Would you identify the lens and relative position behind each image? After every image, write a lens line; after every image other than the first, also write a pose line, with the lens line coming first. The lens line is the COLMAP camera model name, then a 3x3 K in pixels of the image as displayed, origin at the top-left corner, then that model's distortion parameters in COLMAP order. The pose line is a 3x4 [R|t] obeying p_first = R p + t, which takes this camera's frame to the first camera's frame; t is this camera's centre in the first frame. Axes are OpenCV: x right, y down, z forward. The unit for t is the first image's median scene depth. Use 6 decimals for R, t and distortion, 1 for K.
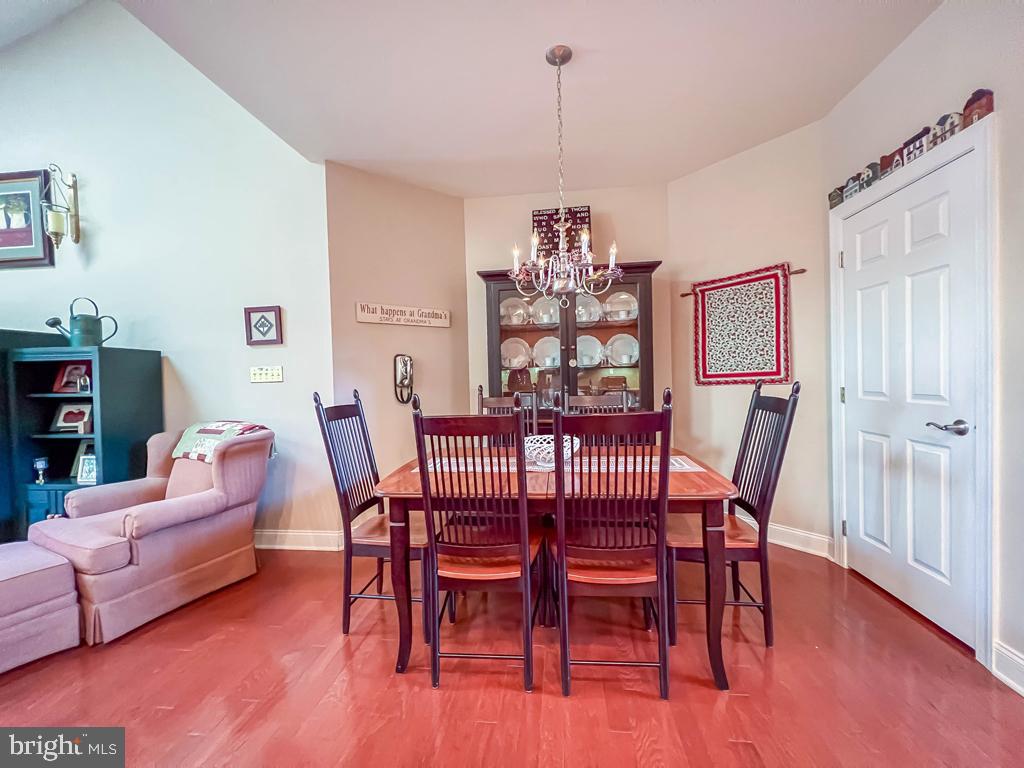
lens RADIAL K [[412.3, 0, 513.9], [0, 412.3, 385.3], [0, 0, 1]] dist [-0.004280, -0.000028]
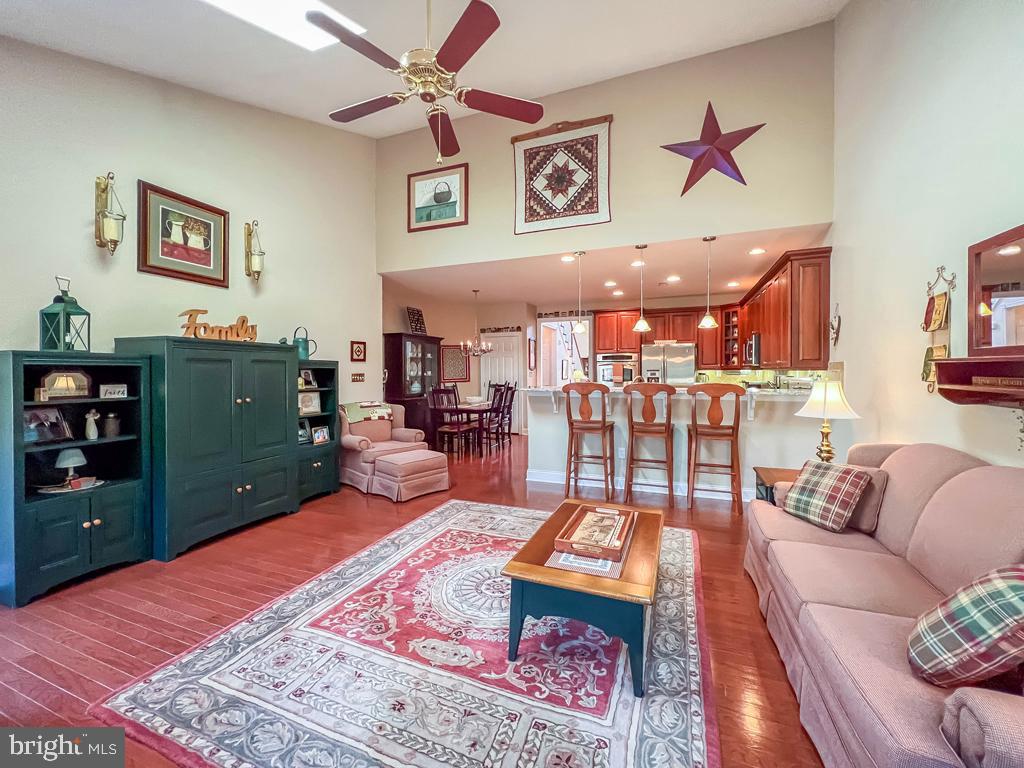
lens RADIAL K [[417.1, 0, 511.5], [0, 417.1, 374.3], [0, 0, 1]] dist [0.001737, 0.000046]
pose [[0.260262, 0.016670, 0.965394, -2.254678], [0.016292, 0.999633, -0.021654, 0.012493], [-0.965400, 0.021364, 0.259895, -0.167075]]
